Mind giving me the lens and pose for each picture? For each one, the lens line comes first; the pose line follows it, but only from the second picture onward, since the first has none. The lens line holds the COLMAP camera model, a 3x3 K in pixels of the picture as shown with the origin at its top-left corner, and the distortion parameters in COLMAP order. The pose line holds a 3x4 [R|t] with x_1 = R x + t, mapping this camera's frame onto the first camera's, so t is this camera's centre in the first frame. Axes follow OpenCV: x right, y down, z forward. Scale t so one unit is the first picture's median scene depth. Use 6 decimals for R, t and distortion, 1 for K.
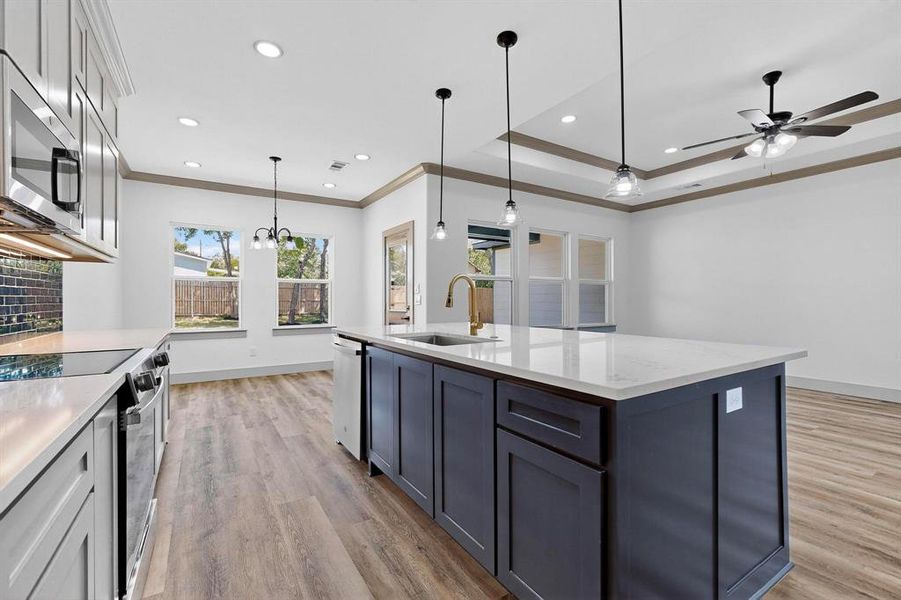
lens RADIAL K [[394.1, 0, 453.0], [0, 394.1, 299.3], [0, 0, 1]] dist [0.002251, 0.000458]
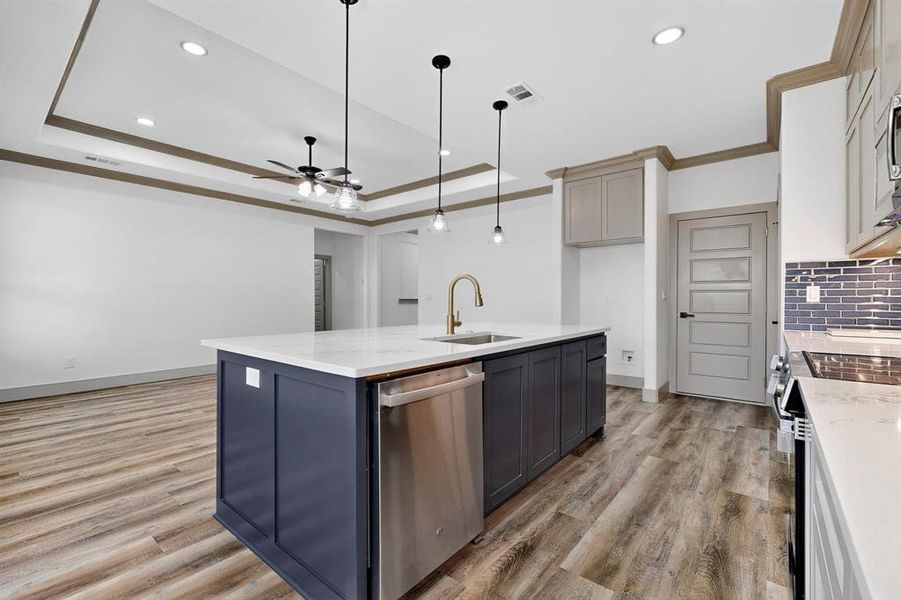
lens RADIAL K [[394.1, 0, 451.9], [0, 394.1, 298.1], [0, 0, 1]] dist [0.002251, 0.000458]
pose [[-0.315852, -0.000007, 0.948809, -0.716831], [-0.007144, 0.999972, -0.002371, 0.003530], [-0.948782, -0.007527, -0.315843, 1.041467]]
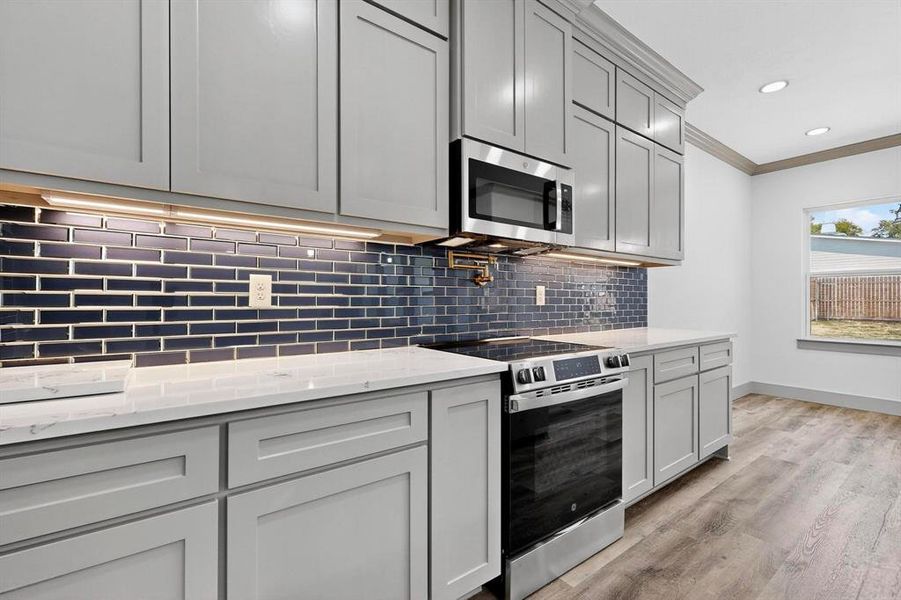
lens RADIAL K [[394.1, 0, 447.7], [0, 394.1, 297.6], [0, 0, 1]] dist [0.002251, 0.000458]
pose [[0.071282, -0.003172, -0.997451, 0.129812], [0.000239, 0.999995, -0.003163, -0.003453], [0.997456, -0.000013, 0.071282, 0.296826]]
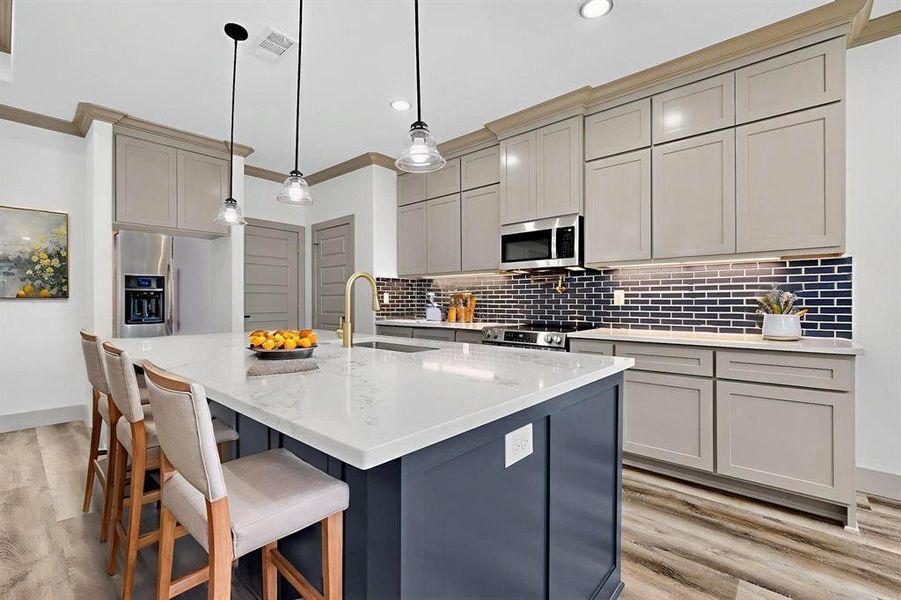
lens RADIAL K [[394.1, 0, 449.5], [0, 394.1, 299.7], [0, 0, 1]] dist [0.002251, 0.000458]
pose [[-0.959465, -0.003319, -0.281808, 0.063568], [-0.001386, 0.999974, -0.007060, 0.002850], [0.281825, -0.006383, -0.959445, 1.427794]]
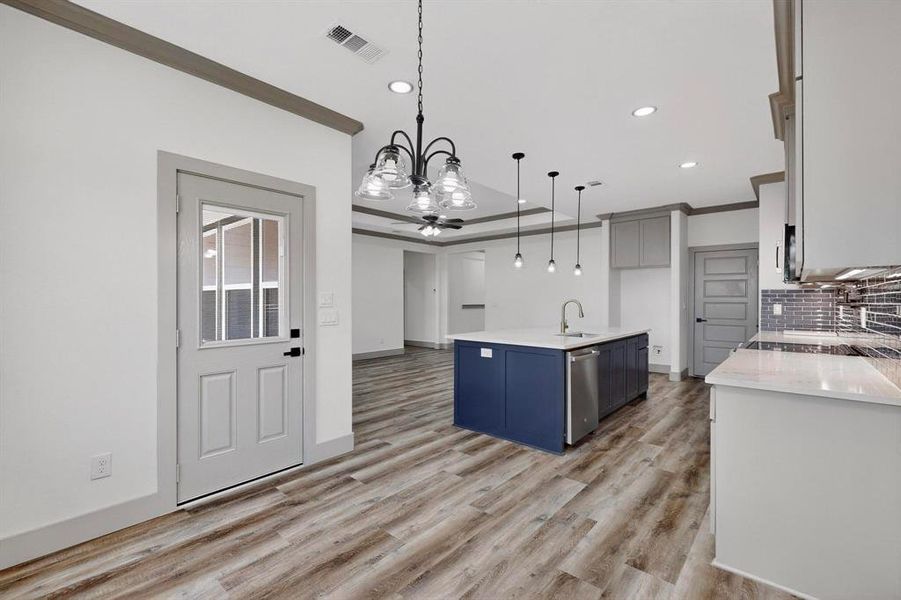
lens RADIAL K [[394.1, 0, 453.1], [0, 394.1, 299.0], [0, 0, 1]] dist [0.002251, 0.000458]
pose [[-0.284841, -0.001149, 0.958574, -1.200032], [-0.006649, 0.999978, -0.000777, -0.042825], [-0.958552, -0.006595, -0.284842, 1.572354]]
